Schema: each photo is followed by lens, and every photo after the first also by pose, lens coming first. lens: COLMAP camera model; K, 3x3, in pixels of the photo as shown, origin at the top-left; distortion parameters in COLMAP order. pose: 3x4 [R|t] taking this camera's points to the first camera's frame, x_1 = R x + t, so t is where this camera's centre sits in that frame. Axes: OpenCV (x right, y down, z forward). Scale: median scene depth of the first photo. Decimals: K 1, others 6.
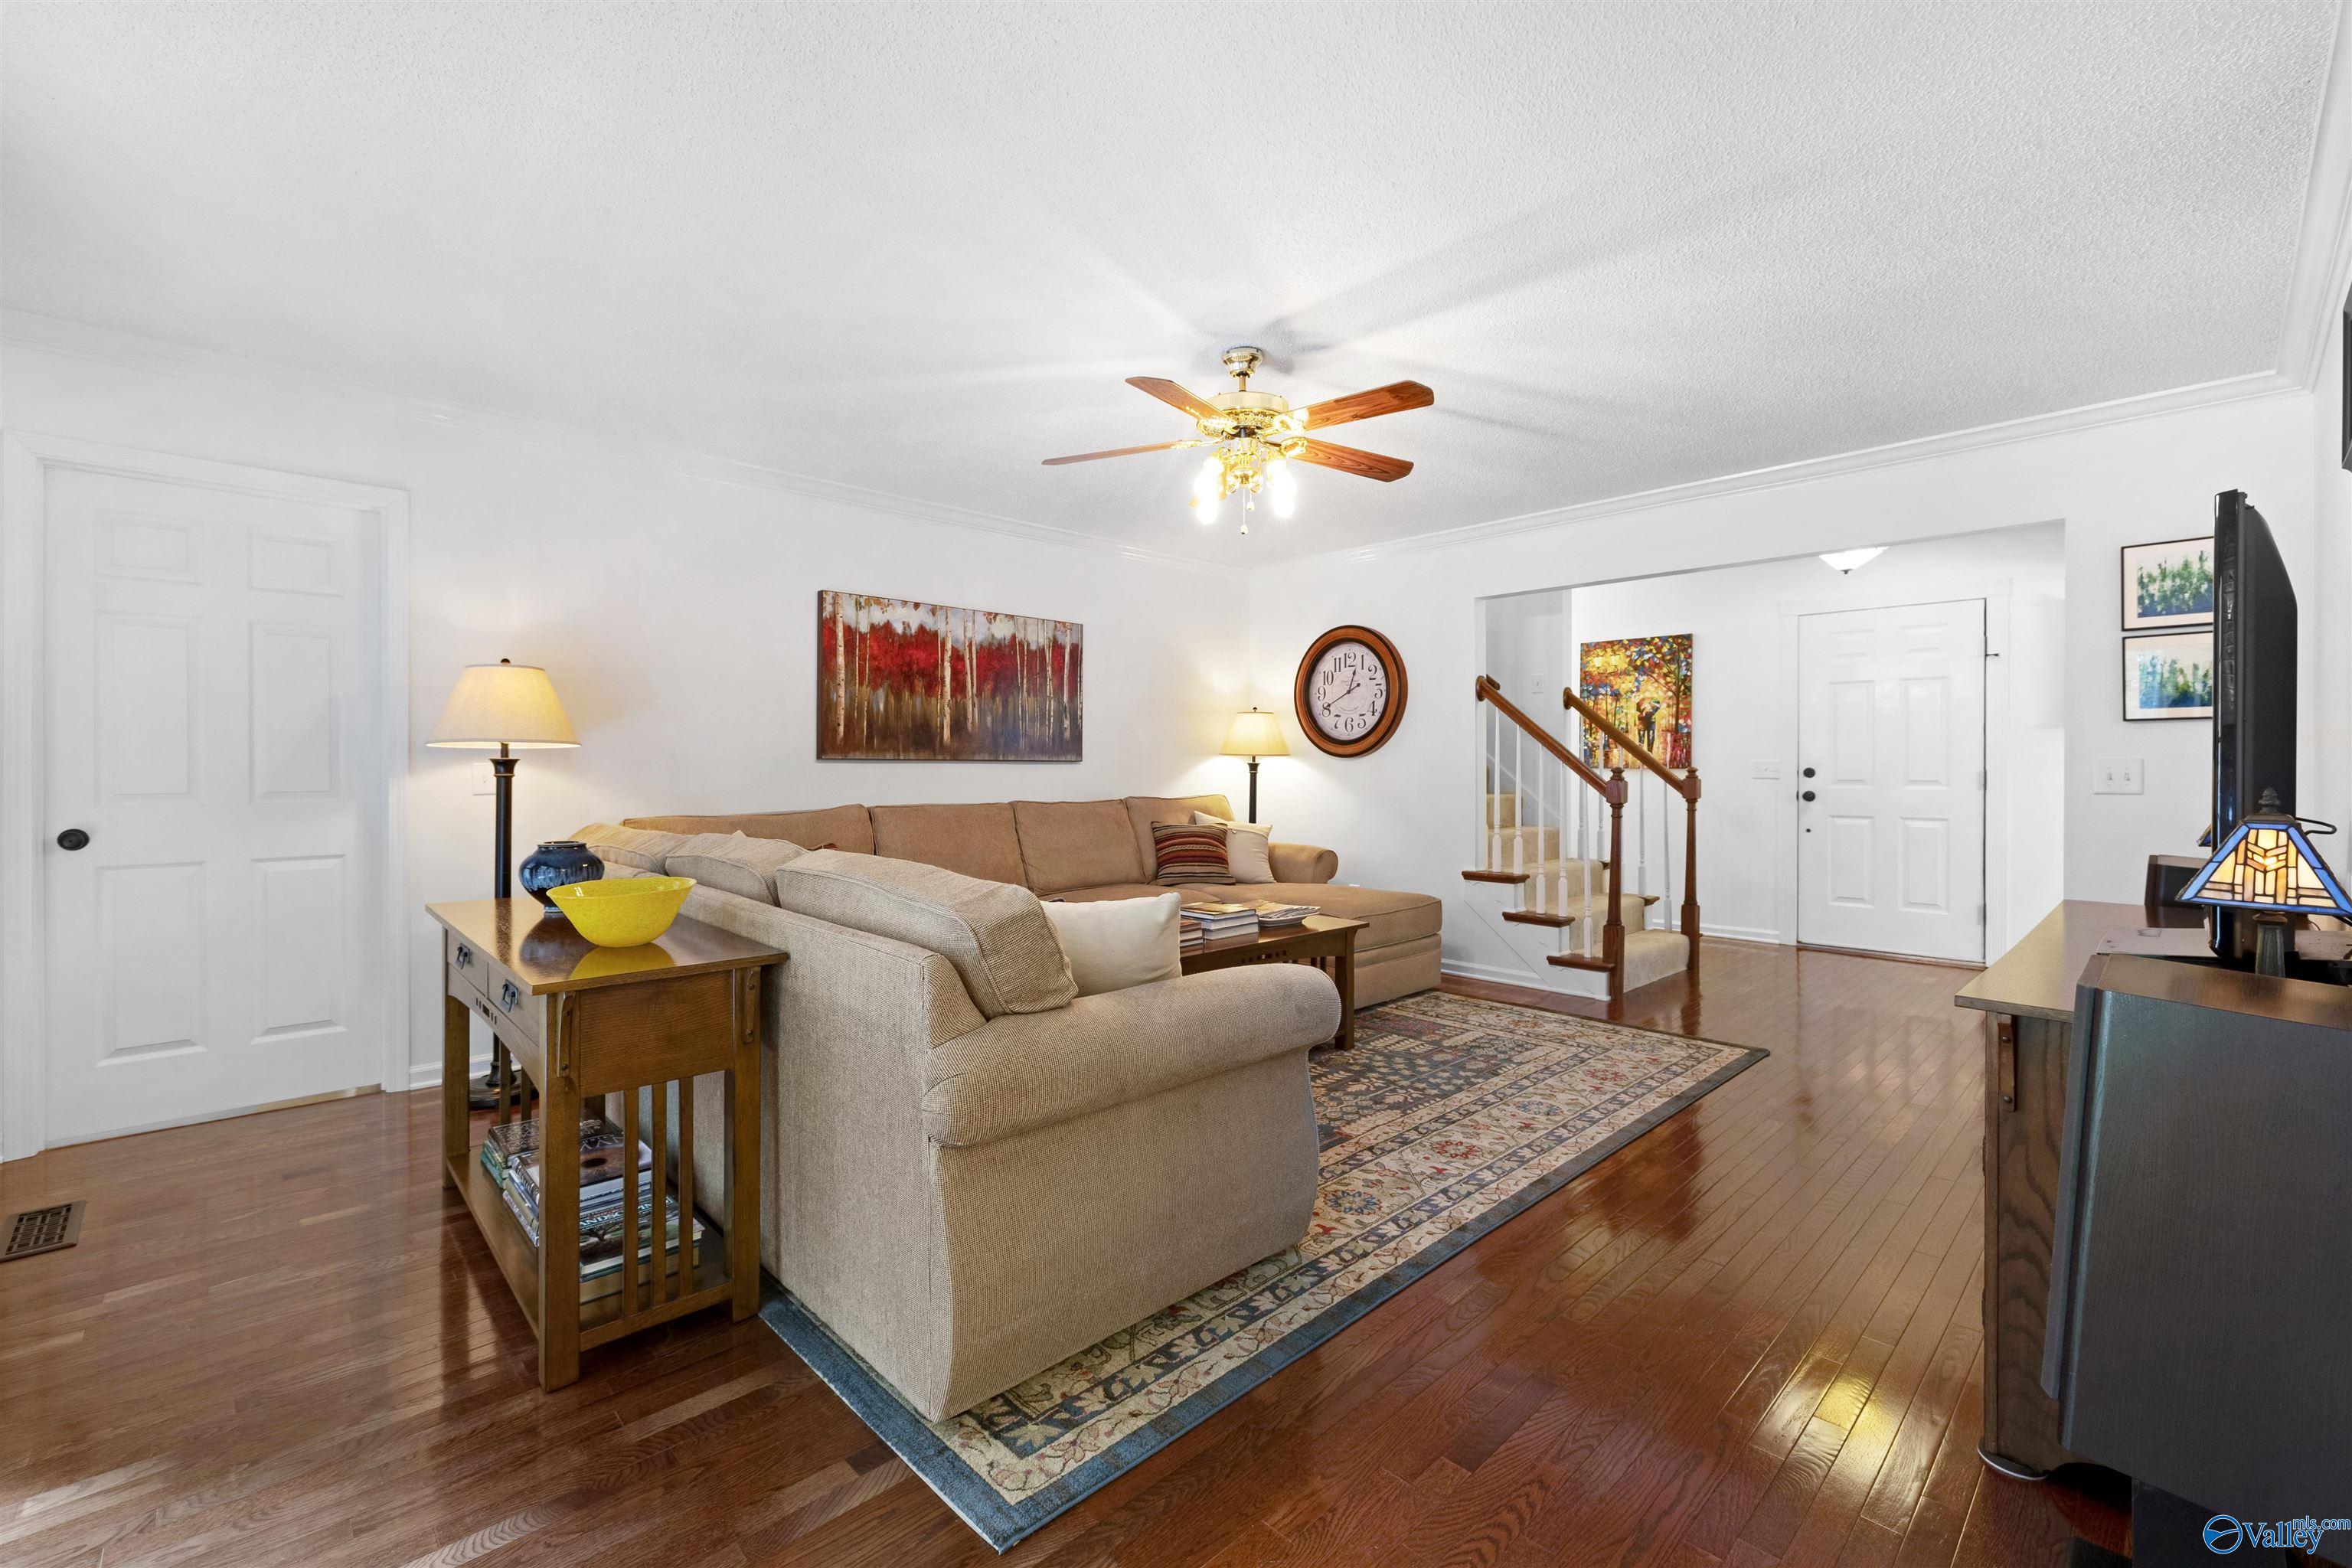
lens RADIAL K [[952.8, 0, 1178.2], [0, 952.8, 776.0], [0, 0, 1]] dist [0.000531, 0.000463]
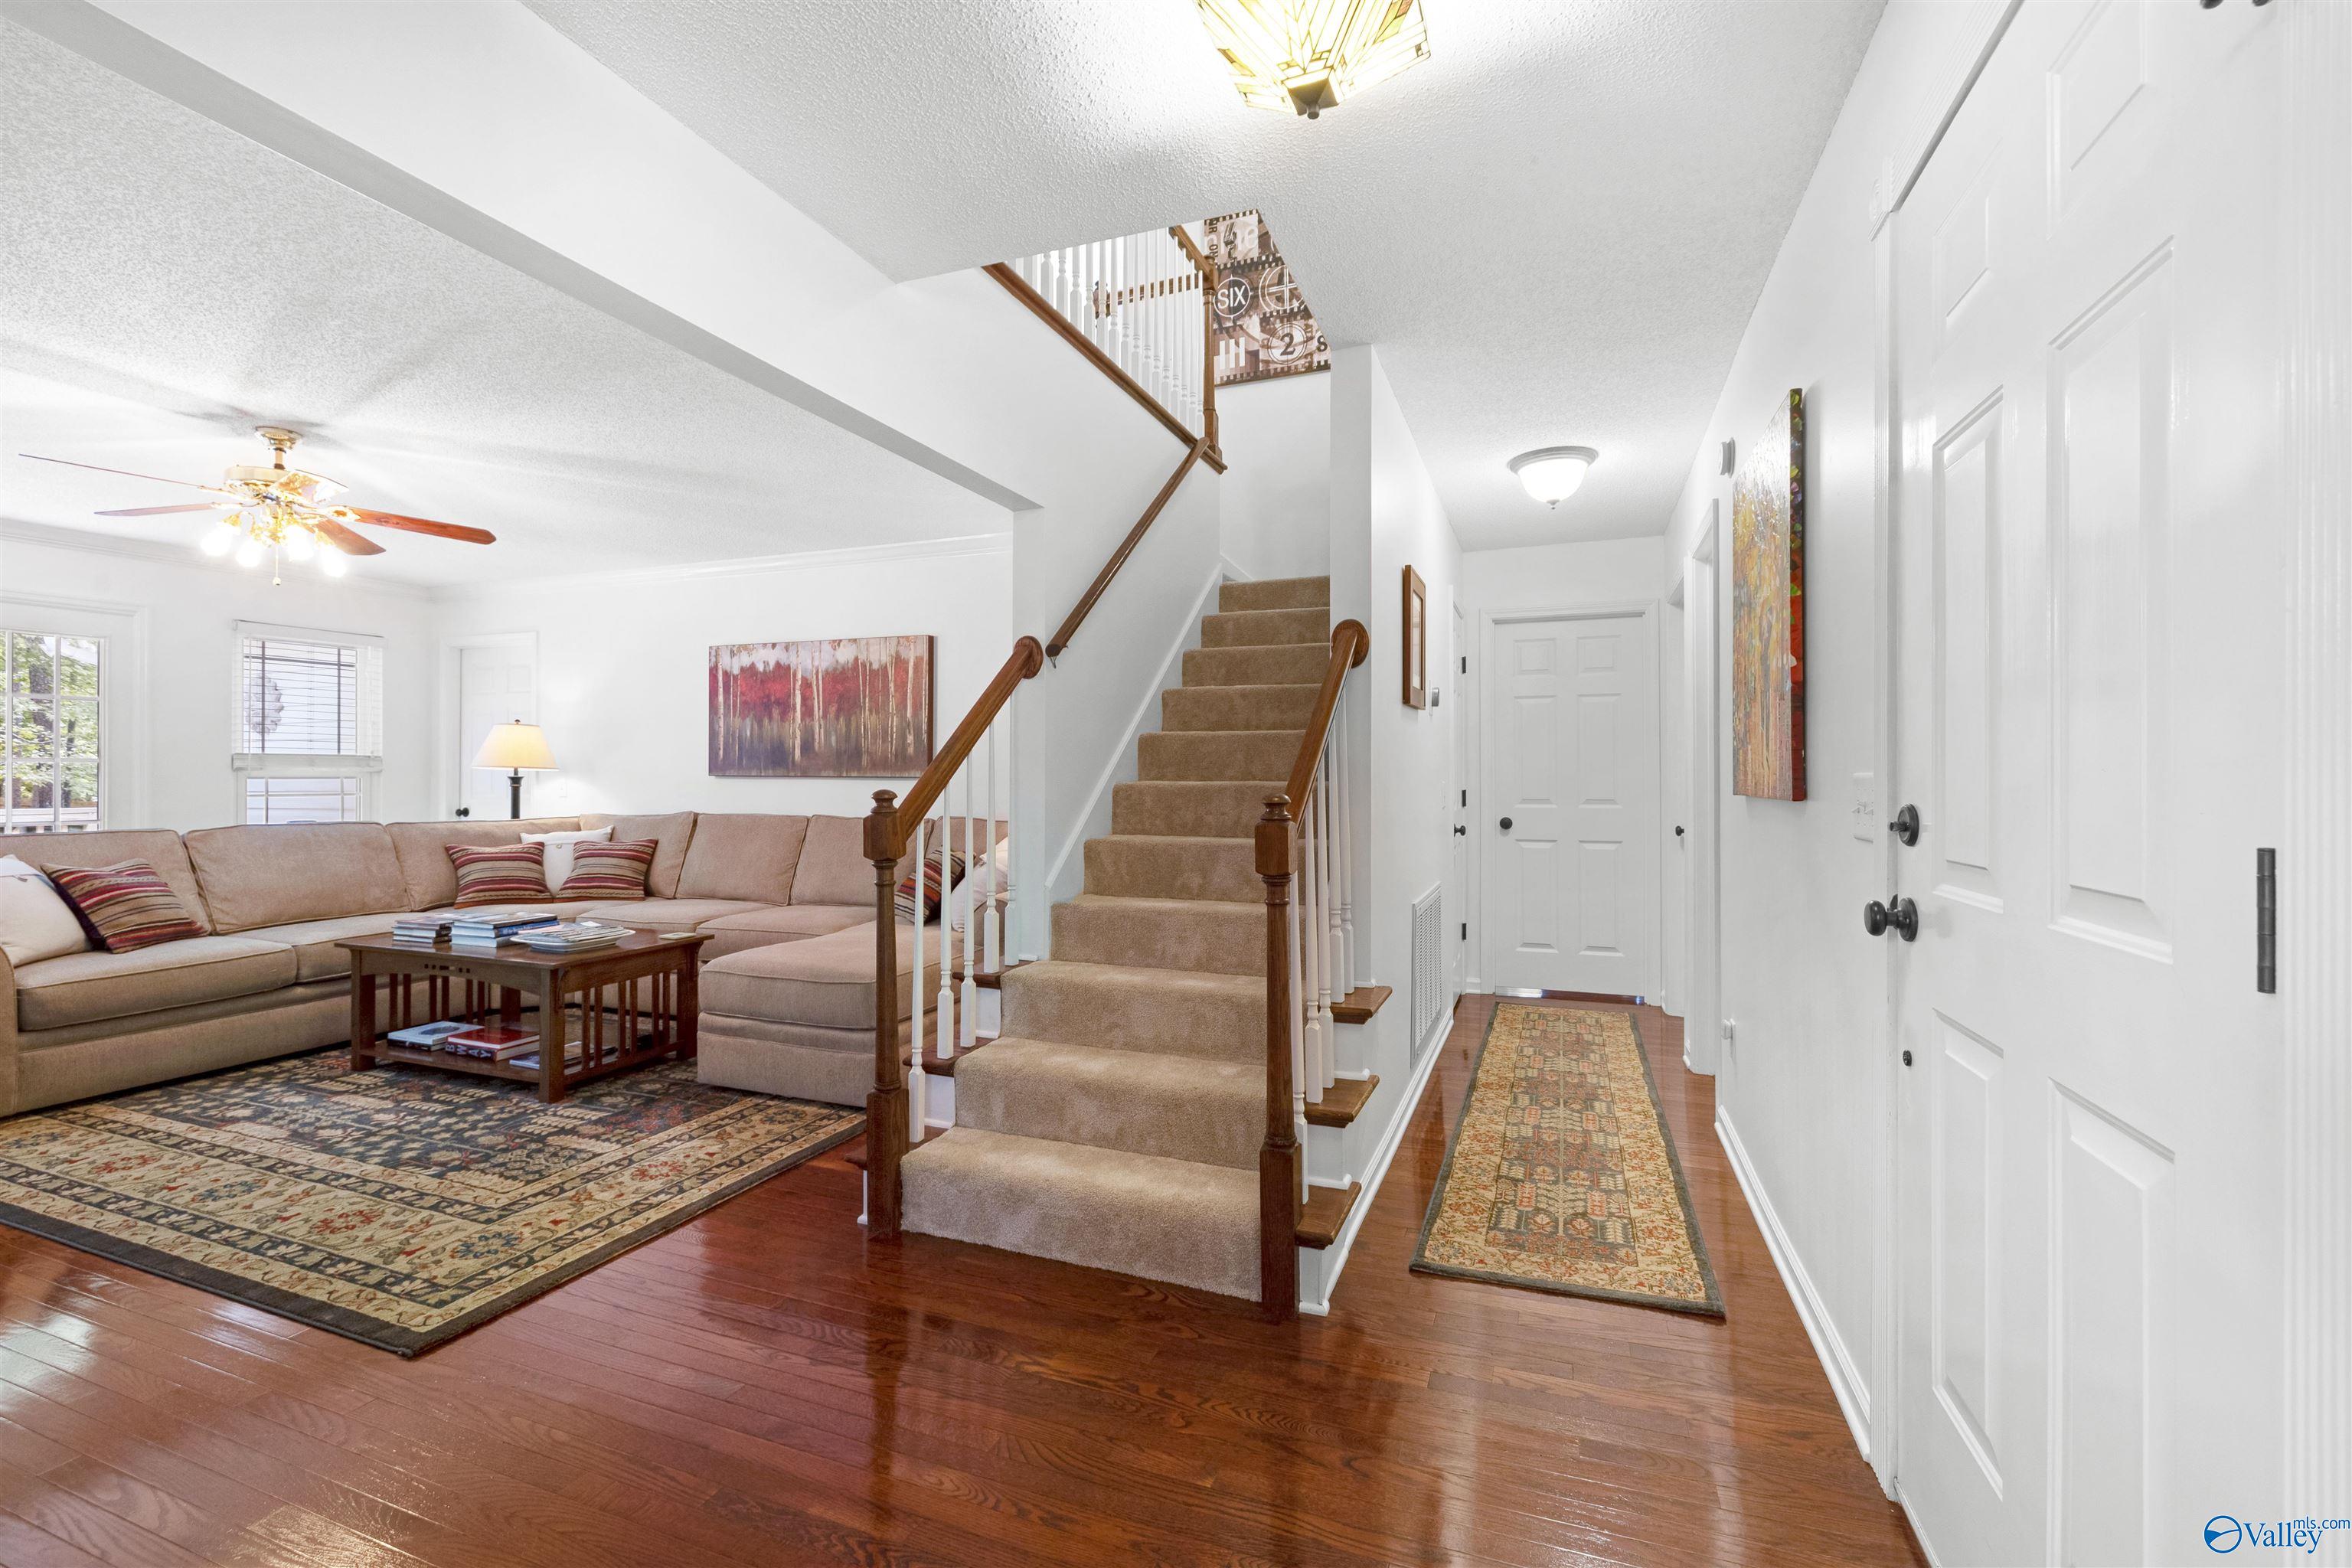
lens RADIAL K [[941.4, 0, 1128.6], [0, 941.4, 775.2], [0, 0, 1]] dist [-0.000140, -0.000535]
pose [[0.453748, -0.003516, -0.891123, 1.223636], [-0.014061, 0.999839, -0.011105, -0.014732], [0.891019, 0.017569, 0.453625, 1.098745]]
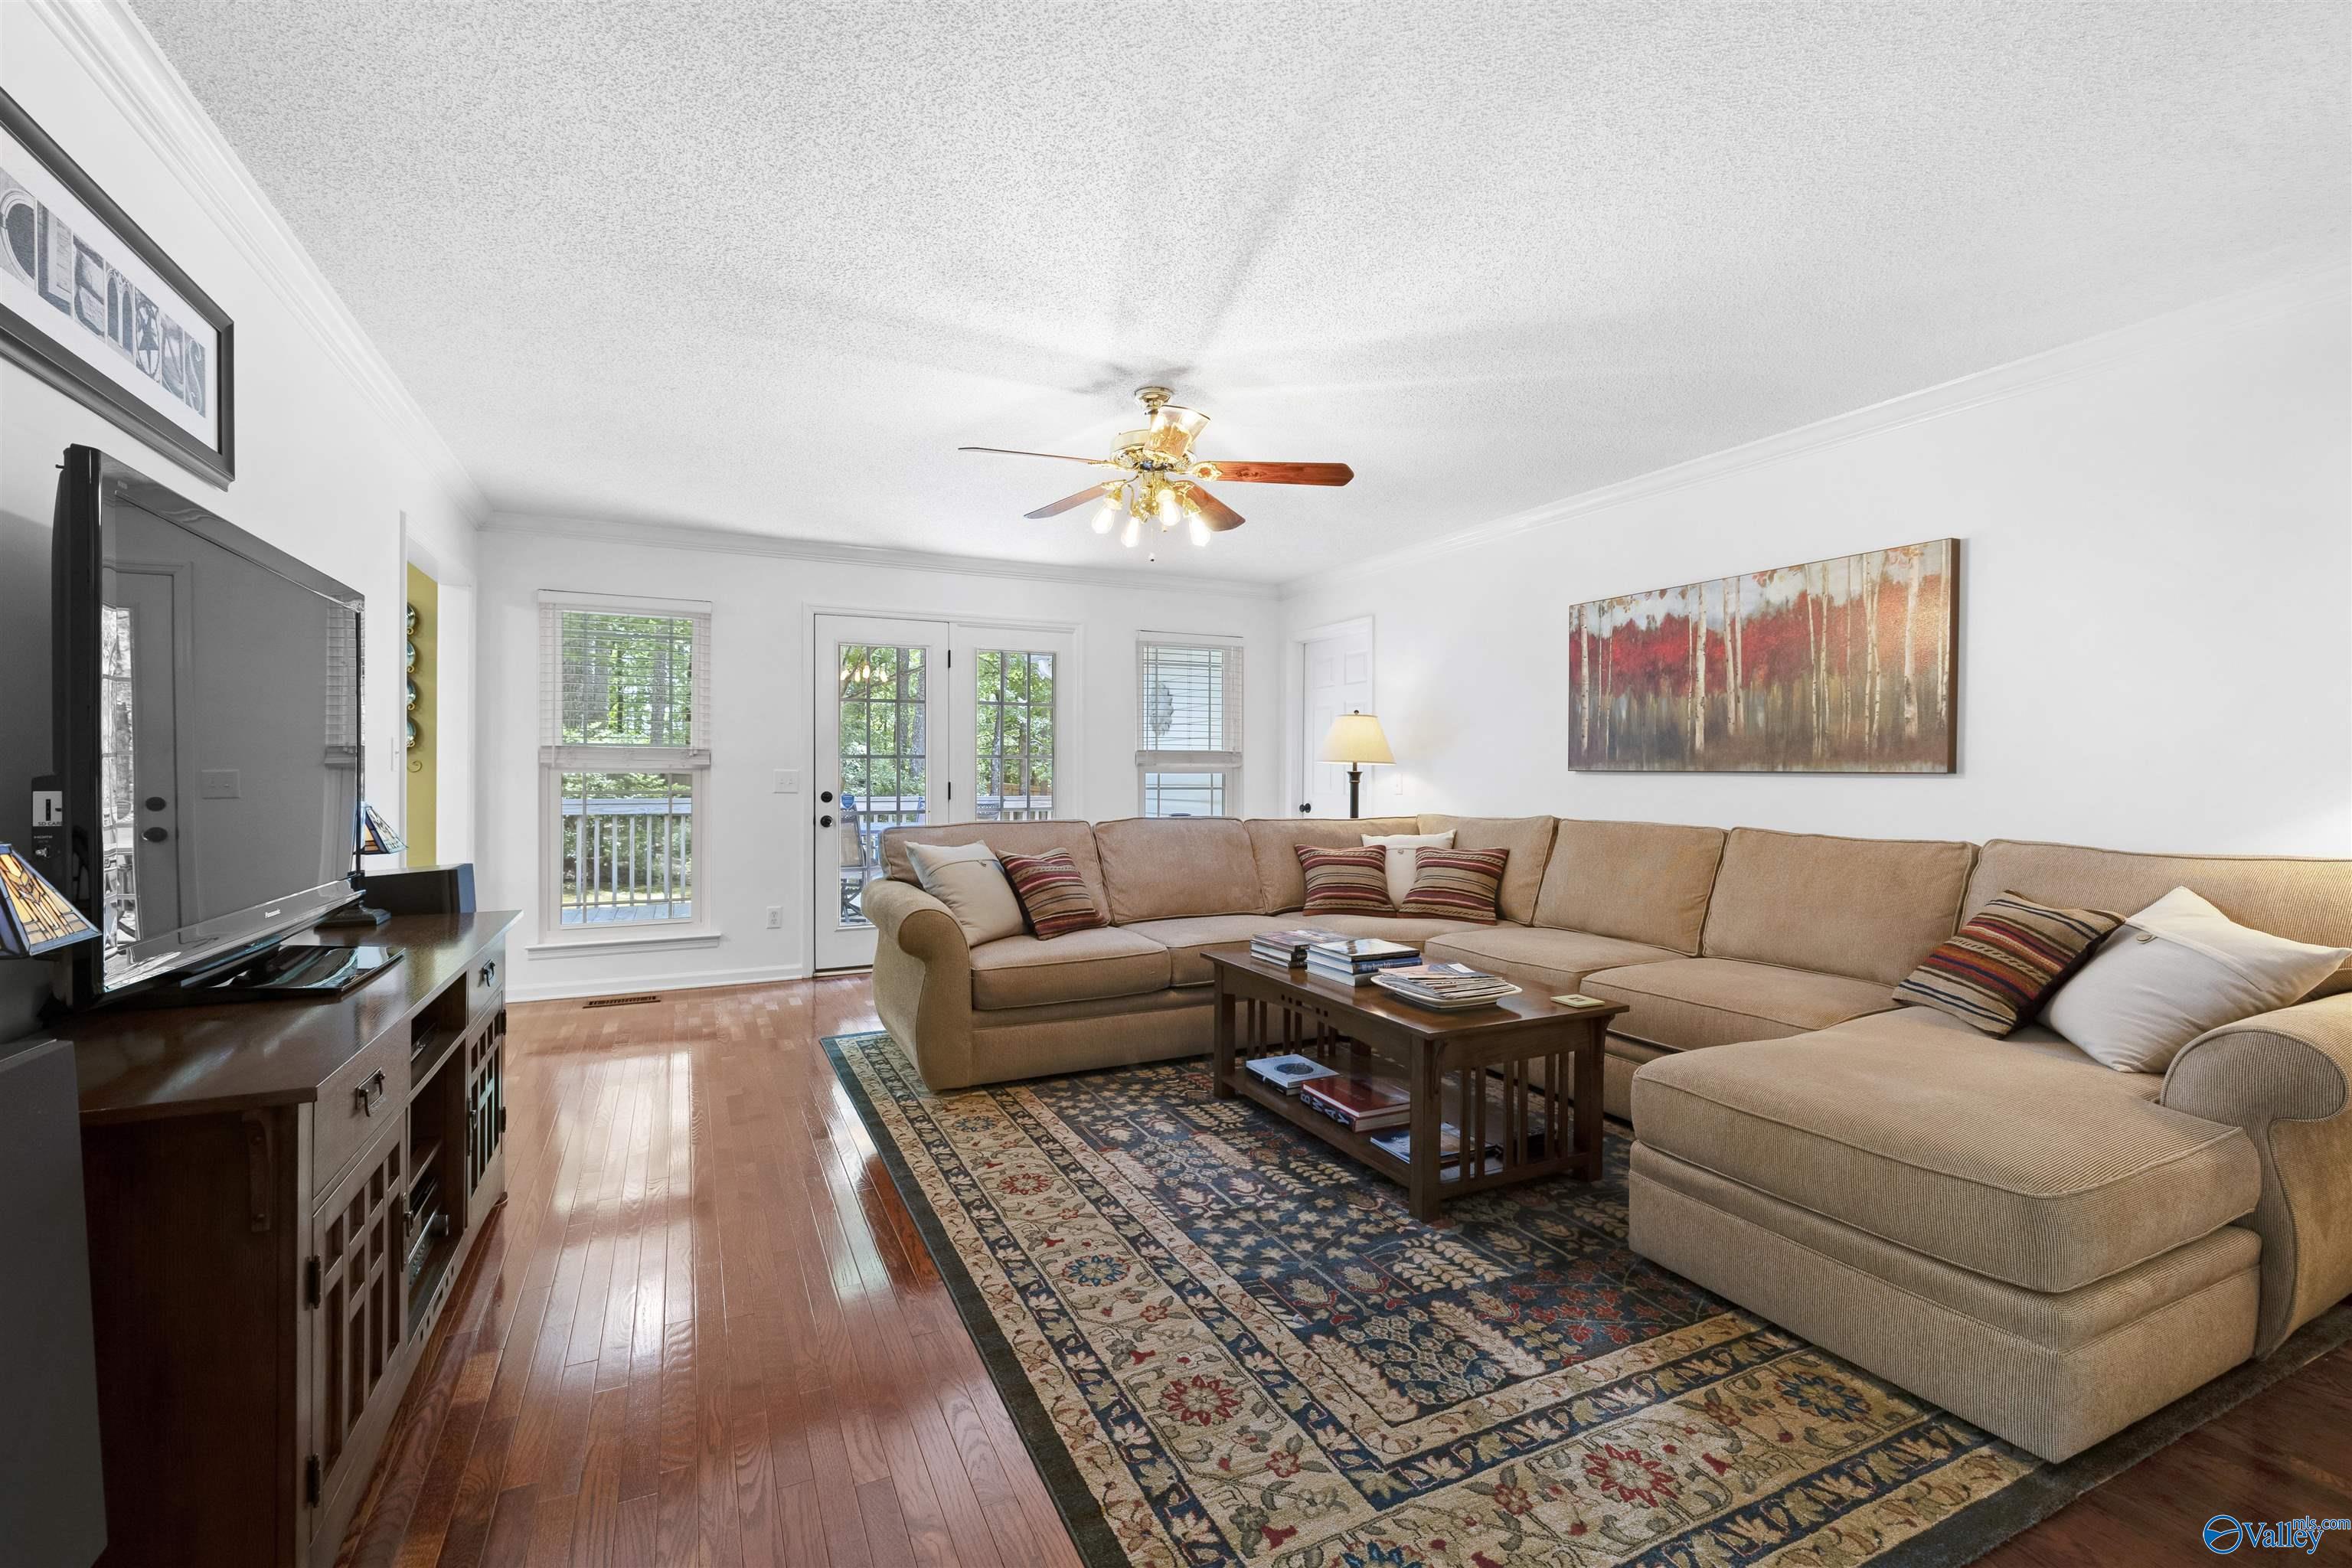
lens RADIAL K [[952.8, 0, 1178.2], [0, 952.8, 776.0], [0, 0, 1]] dist [0.000531, 0.000463]
pose [[-0.262775, 0.000271, -0.964857, 0.855105], [-0.019052, 0.999804, 0.005469, -0.011870], [0.964669, 0.019820, -0.262718, 1.024220]]
